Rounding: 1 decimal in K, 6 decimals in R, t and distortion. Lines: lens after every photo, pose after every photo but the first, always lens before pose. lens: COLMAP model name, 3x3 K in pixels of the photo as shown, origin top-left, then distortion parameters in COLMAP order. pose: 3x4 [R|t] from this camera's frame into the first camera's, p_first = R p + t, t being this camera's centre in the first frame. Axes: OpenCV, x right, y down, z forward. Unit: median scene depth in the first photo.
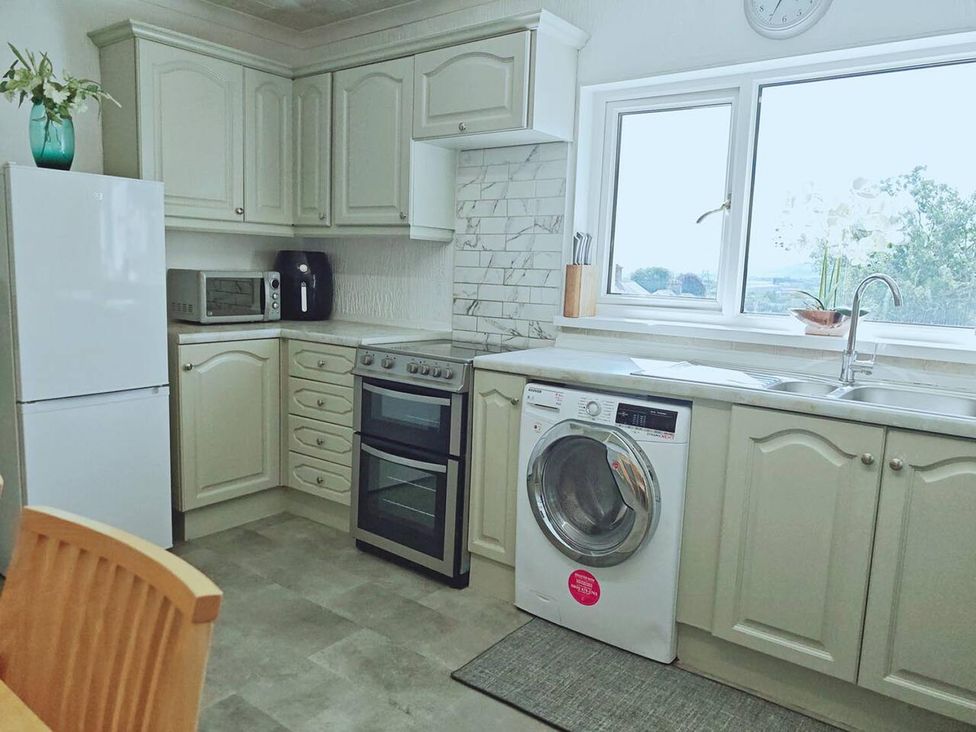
lens RADIAL K [[721.4, 0, 488.0], [0, 721.4, 366.0], [0, 0, 1]] dist [0.022614, -0.002840]
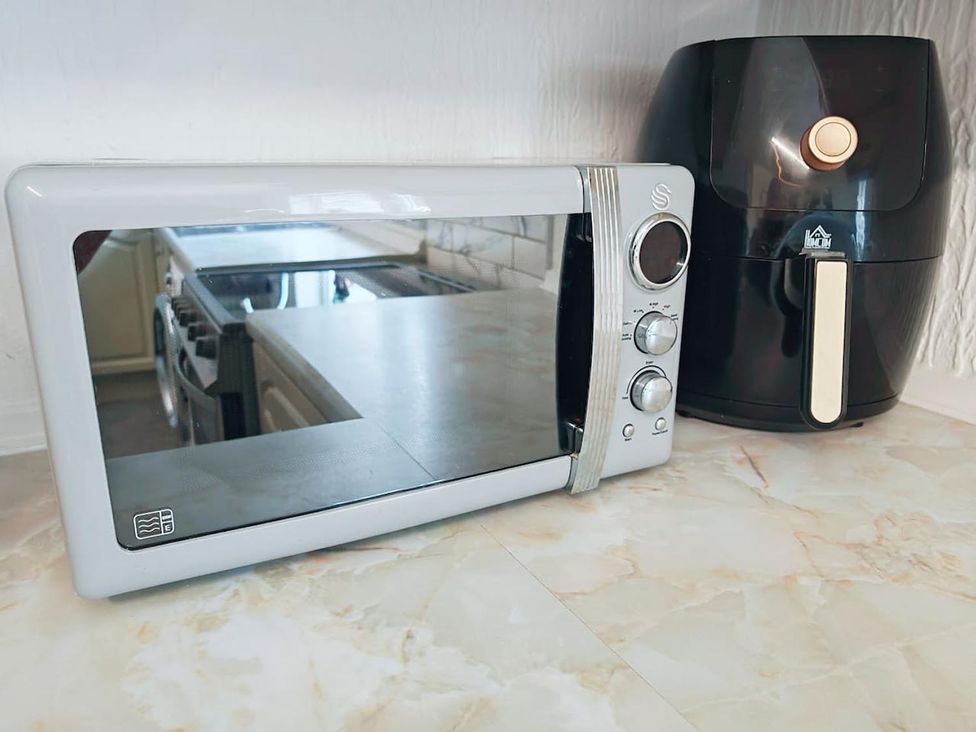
lens RADIAL K [[721.4, 0, 488.0], [0, 721.4, 366.0], [0, 0, 1]] dist [0.022614, -0.002840]
pose [[0.909013, 0.096290, -0.405492, -0.263909], [-0.036006, 0.987451, 0.153770, -0.111777], [0.415210, -0.125179, 0.901072, 0.847752]]
